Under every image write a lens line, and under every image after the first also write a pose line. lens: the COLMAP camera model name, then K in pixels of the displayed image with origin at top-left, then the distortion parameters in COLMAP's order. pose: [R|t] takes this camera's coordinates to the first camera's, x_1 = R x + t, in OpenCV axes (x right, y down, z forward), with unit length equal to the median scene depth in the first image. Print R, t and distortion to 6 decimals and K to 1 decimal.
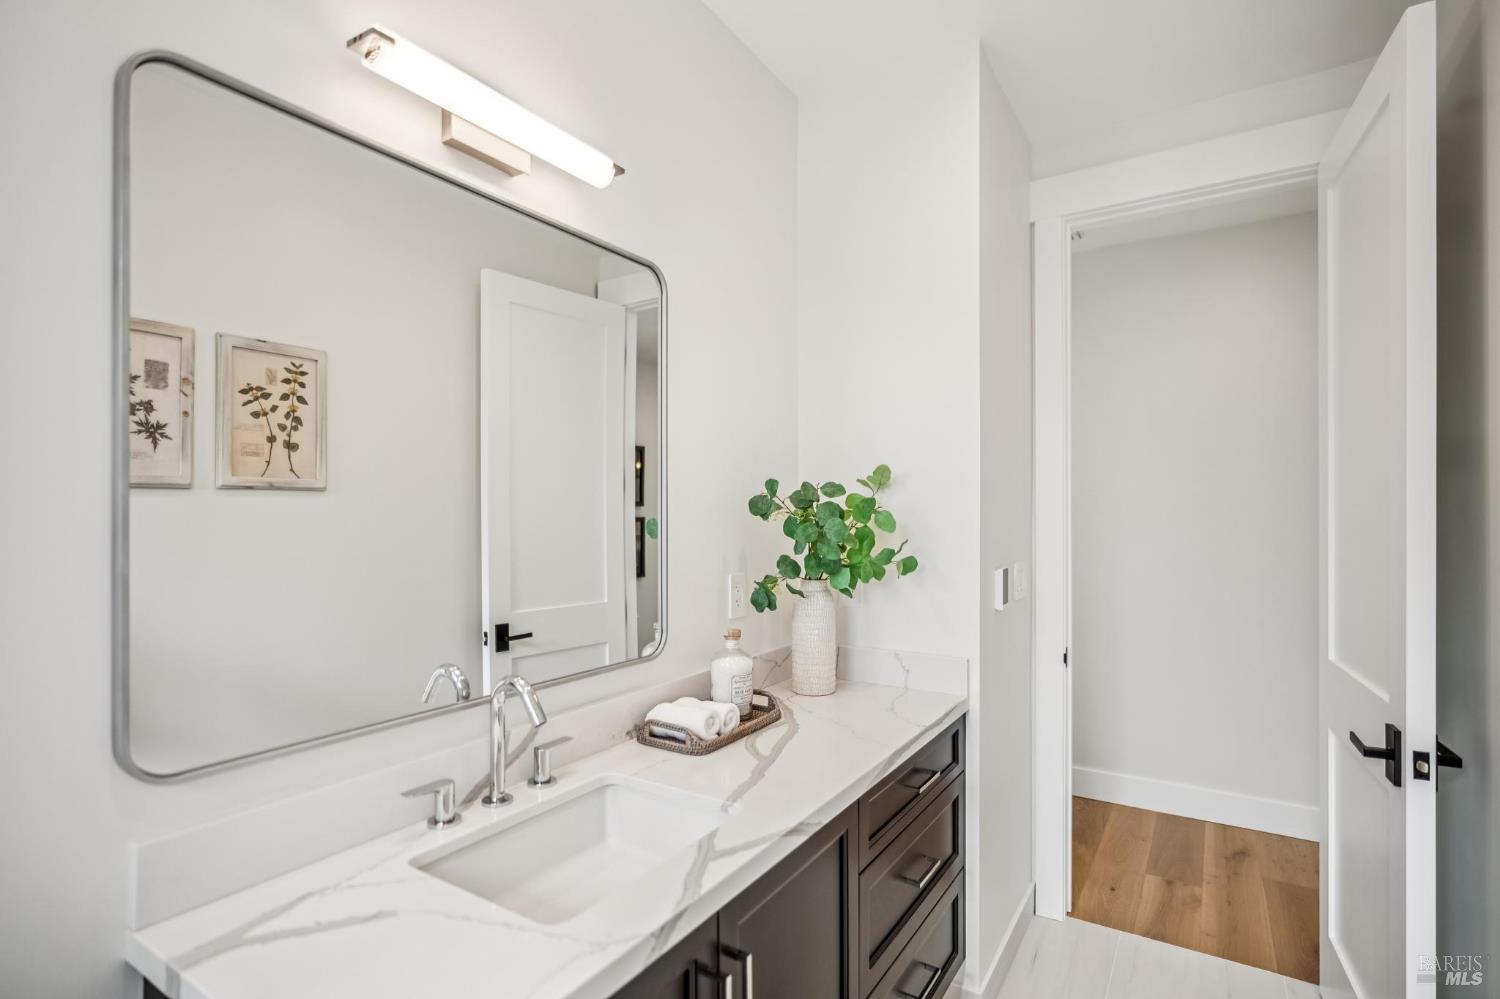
lens RADIAL K [[748.4, 0, 754.6], [0, 748.4, 503.7], [0, 0, 1]] dist [-0.010807, -0.000095]
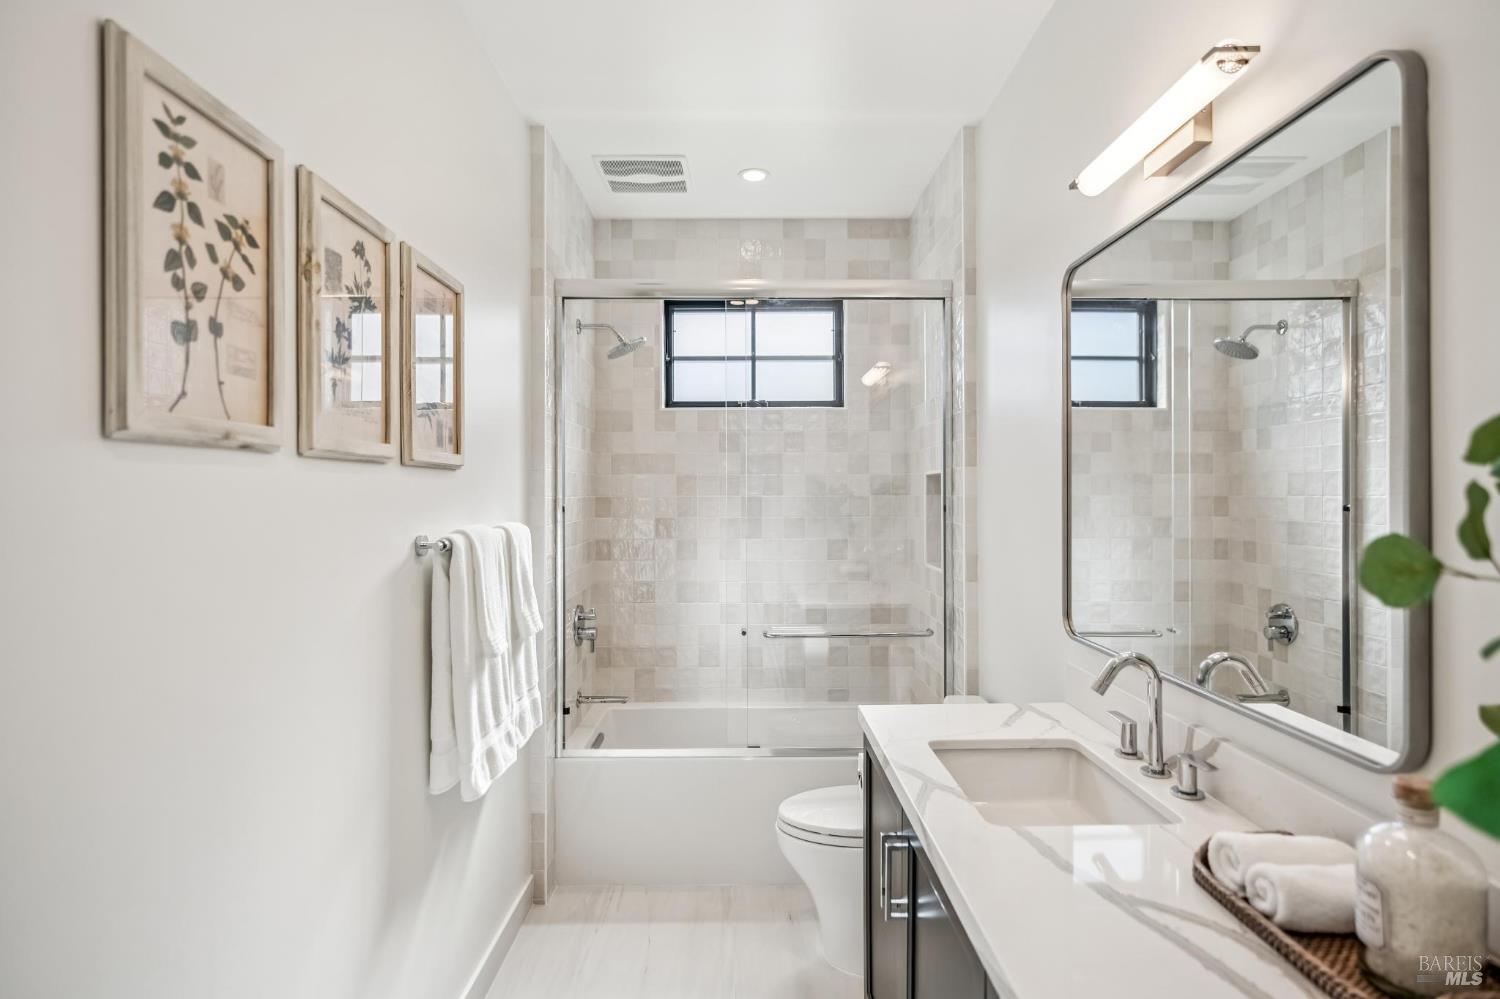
lens RADIAL K [[748.4, 0, 754.6], [0, 748.4, 503.7], [0, 0, 1]] dist [-0.010807, -0.000095]
pose [[-0.839847, 0.005391, -0.542796, 0.816066], [0.005293, 0.999984, 0.001743, 0.012020], [0.542797, -0.001409, -0.839863, 1.821560]]
